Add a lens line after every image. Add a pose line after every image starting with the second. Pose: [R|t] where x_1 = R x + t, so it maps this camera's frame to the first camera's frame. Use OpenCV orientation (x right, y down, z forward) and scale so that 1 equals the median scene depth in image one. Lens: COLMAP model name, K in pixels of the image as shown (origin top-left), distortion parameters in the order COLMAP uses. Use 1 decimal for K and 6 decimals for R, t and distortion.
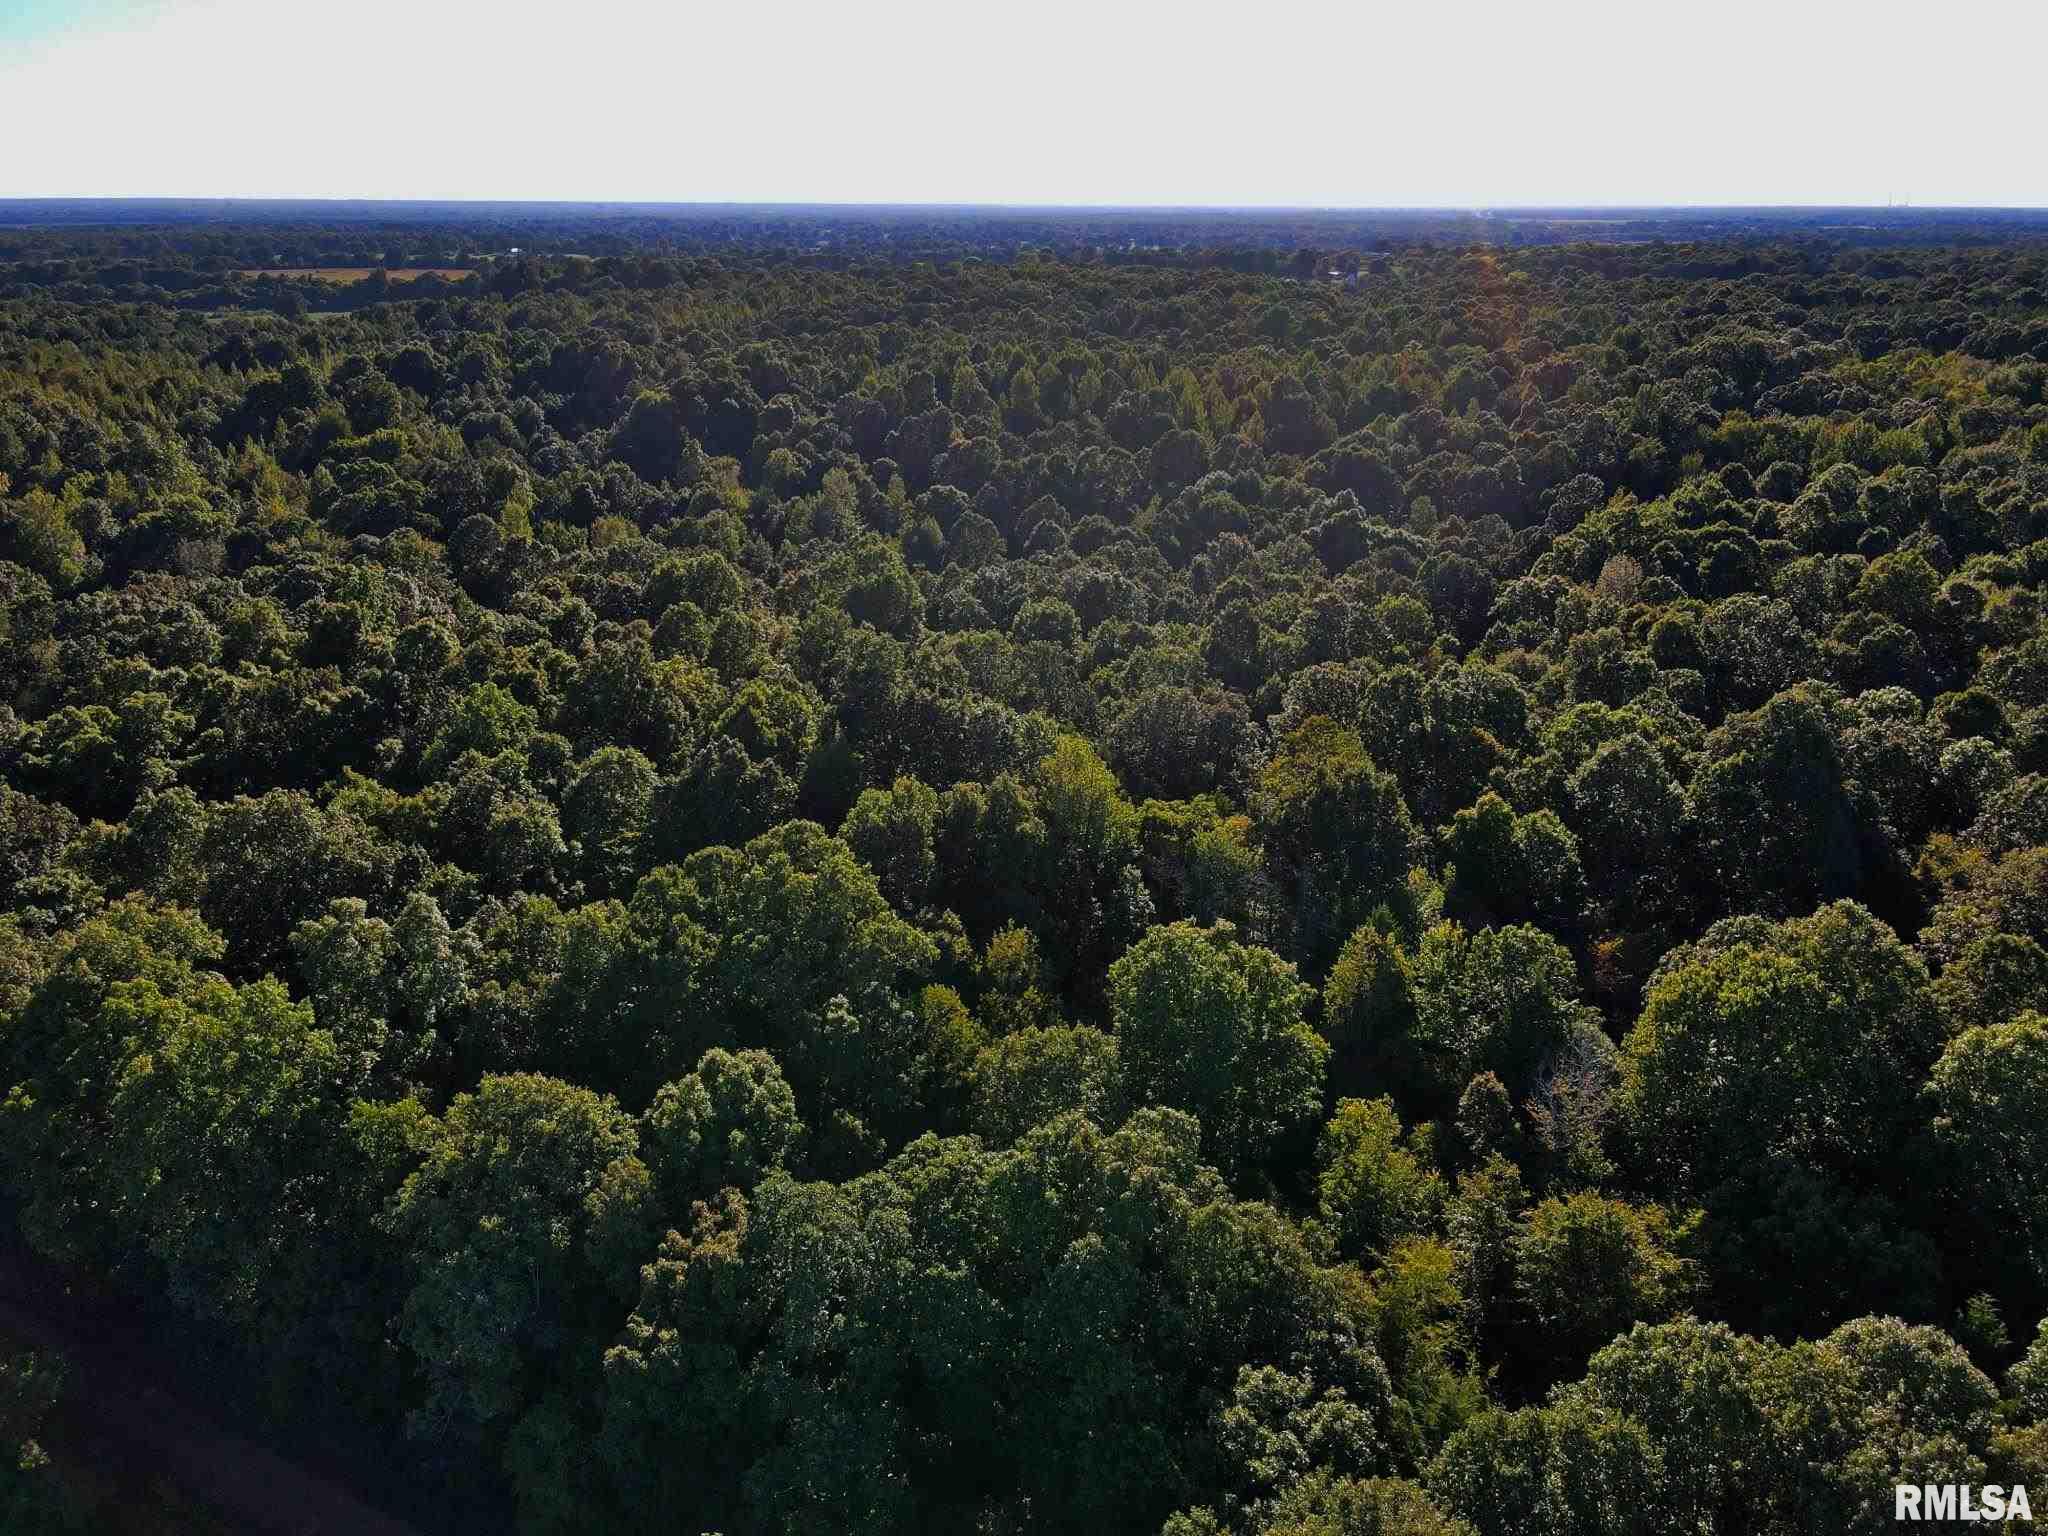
lens RADIAL K [[1506.2, 0, 1019.4], [0, 1506.2, 767.2], [0, 0, 1]] dist [-0.006916, 0.041765]
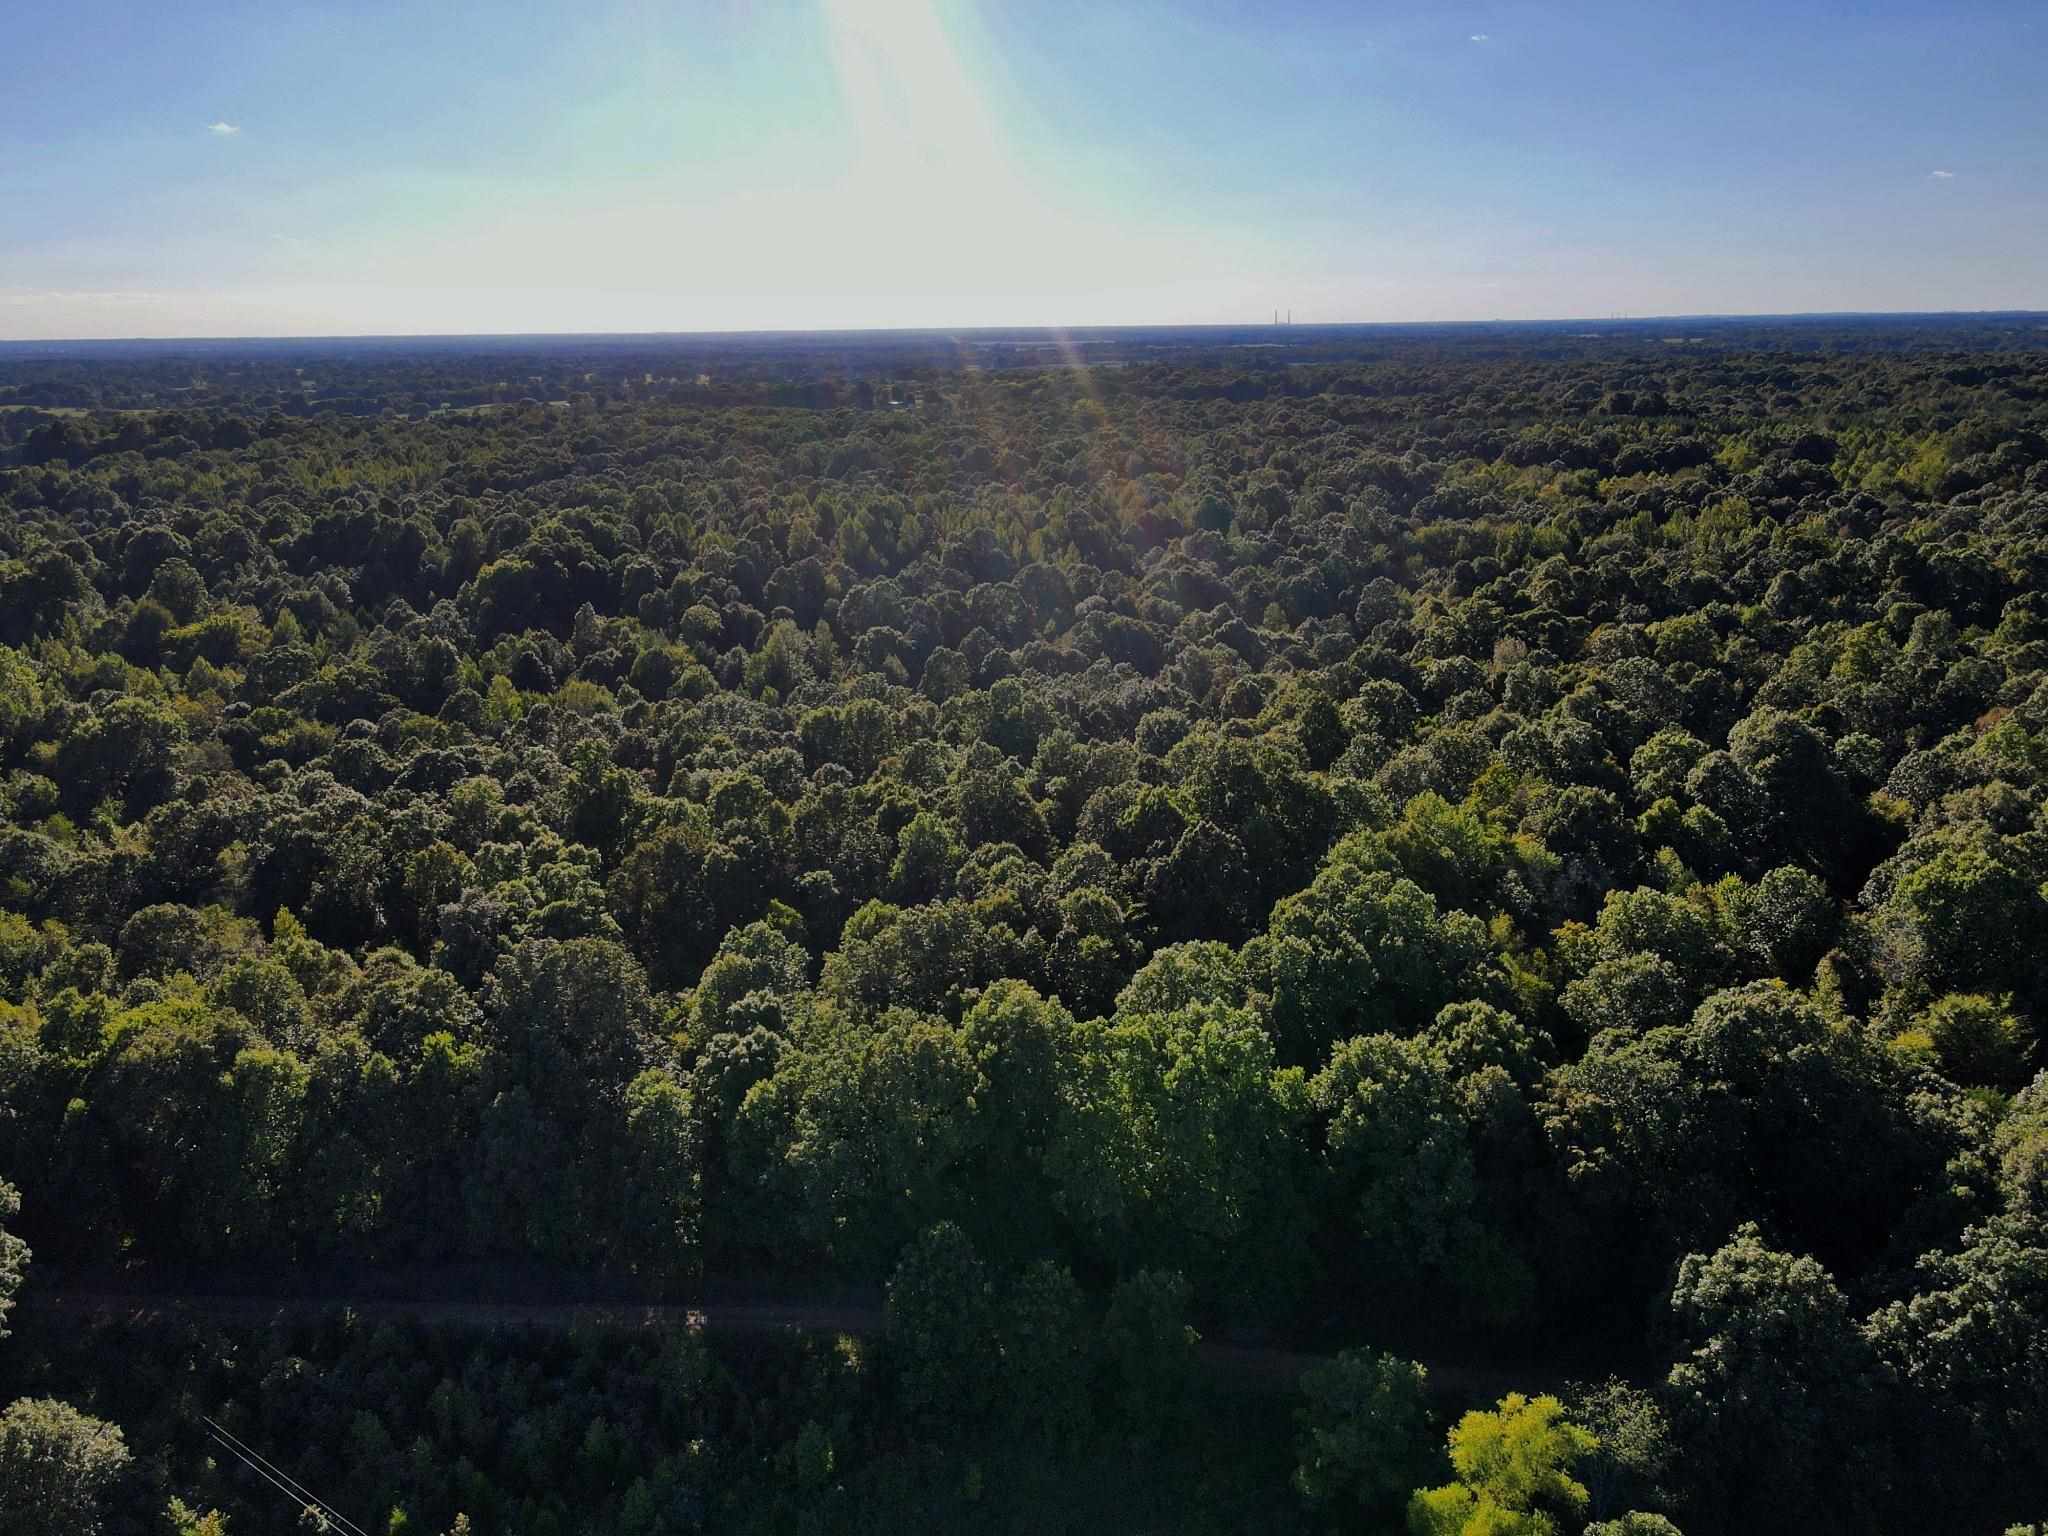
lens RADIAL K [[1506.2, 0, 1019.4], [0, 1506.2, 767.2], [0, 0, 1]] dist [-0.006916, 0.041765]
pose [[0.944366, -0.109622, 0.310090, -0.367630], [0.132637, 0.989689, -0.054070, -0.008393], [-0.300965, 0.092191, 0.949168, -0.113942]]
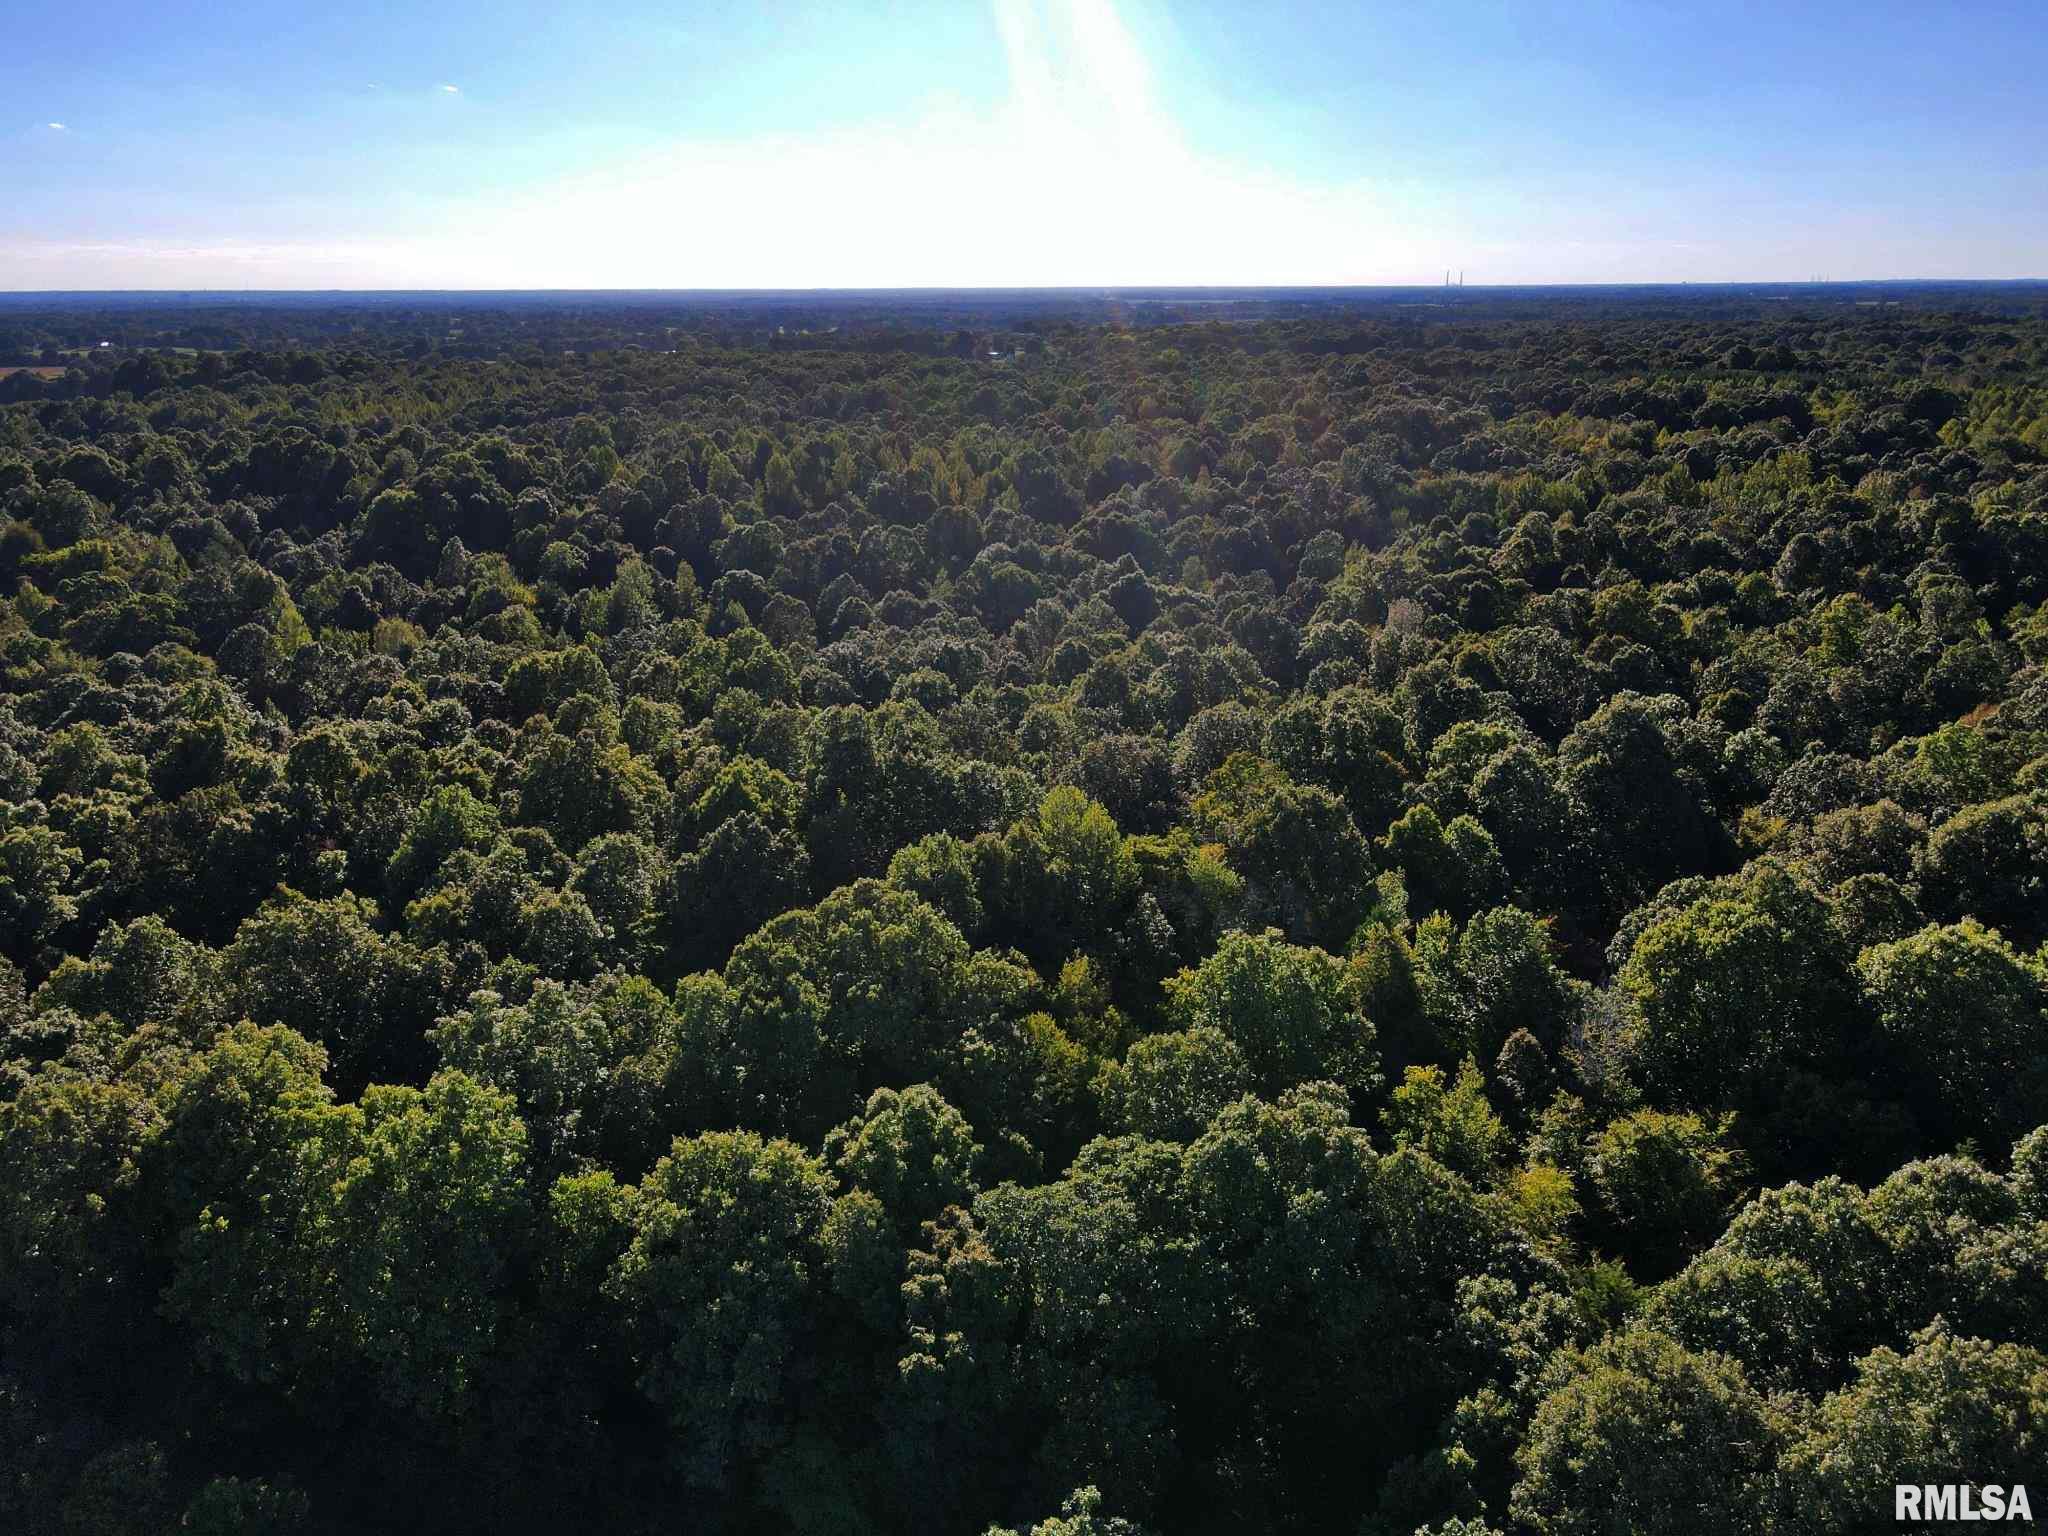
lens RADIAL K [[1506.2, 0, 1019.4], [0, 1506.2, 767.2], [0, 0, 1]] dist [-0.006916, 0.041765]
pose [[0.973349, -0.078898, 0.215331, -0.111370], [0.089508, 0.995184, -0.039961, 0.003761], [-0.211141, 0.058170, 0.975723, -0.028525]]
